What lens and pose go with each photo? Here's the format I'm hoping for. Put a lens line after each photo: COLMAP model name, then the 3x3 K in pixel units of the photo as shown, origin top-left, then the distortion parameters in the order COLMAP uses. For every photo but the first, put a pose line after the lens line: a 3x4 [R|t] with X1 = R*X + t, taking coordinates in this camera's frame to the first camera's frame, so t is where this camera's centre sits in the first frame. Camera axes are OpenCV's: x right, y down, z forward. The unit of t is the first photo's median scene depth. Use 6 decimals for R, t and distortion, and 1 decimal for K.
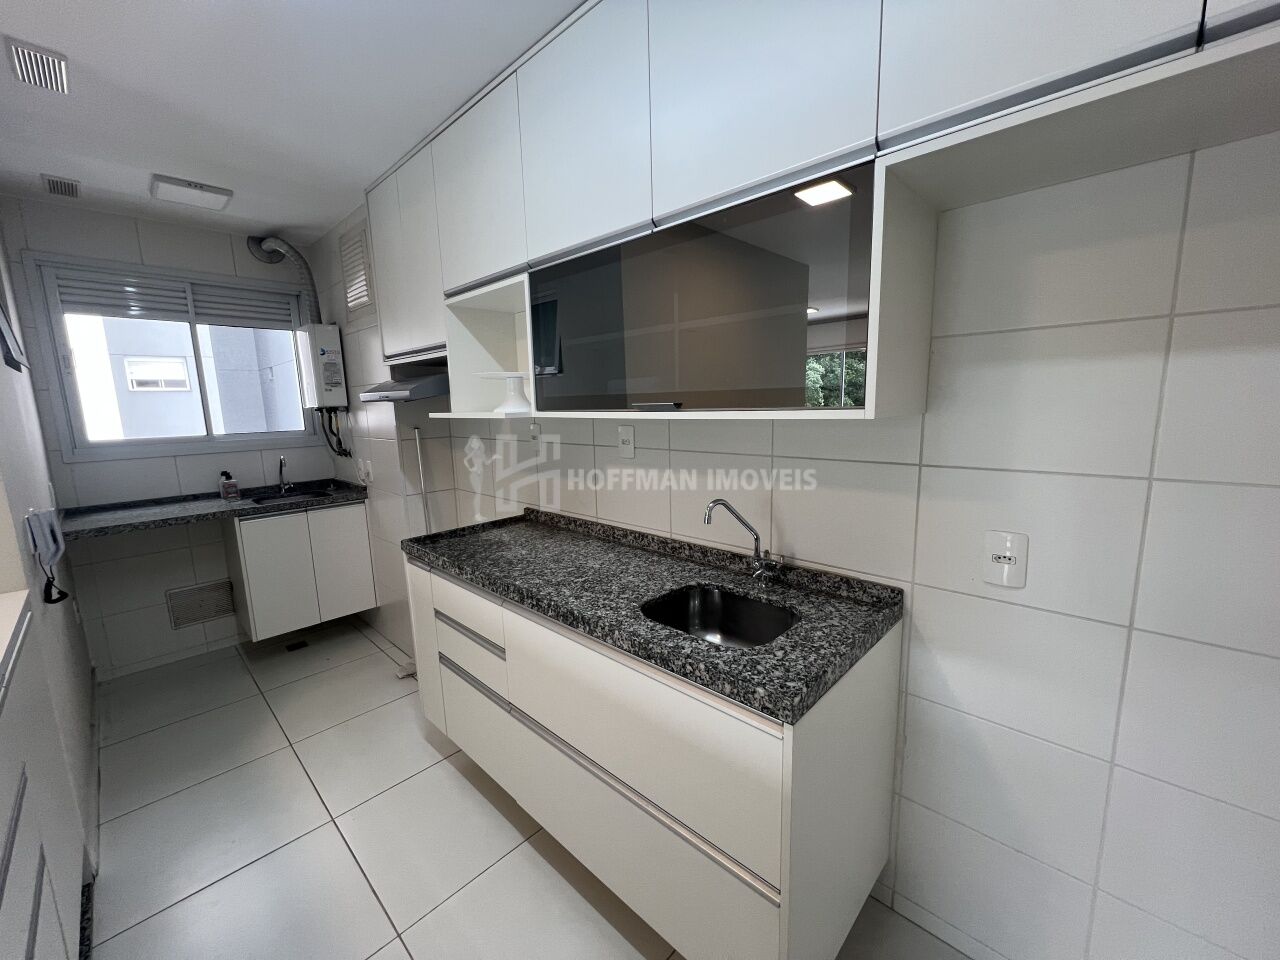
lens RADIAL K [[509.4, 0, 642.9], [0, 509.4, 484.3], [0, 0, 1]] dist [-0.002858, 0.000067]
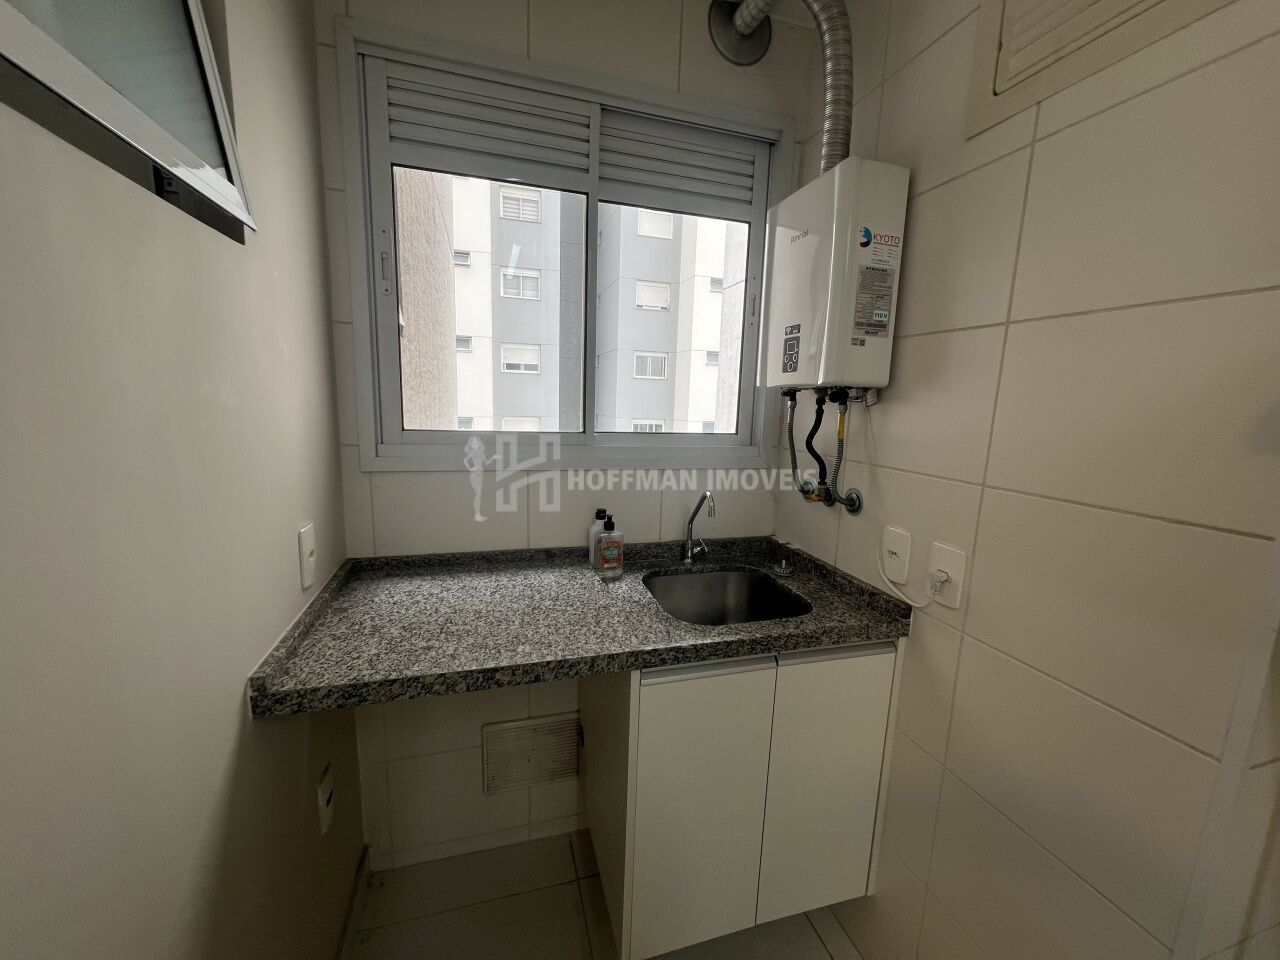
lens RADIAL K [[509.4, 0, 639.8], [0, 509.4, 478.0], [0, 0, 1]] dist [-0.002858, 0.000067]
pose [[0.864342, 0.129522, -0.485940, -0.556550], [-0.132011, 0.990816, 0.029284, -0.073730], [0.485270, 0.038838, 0.873501, 0.588667]]
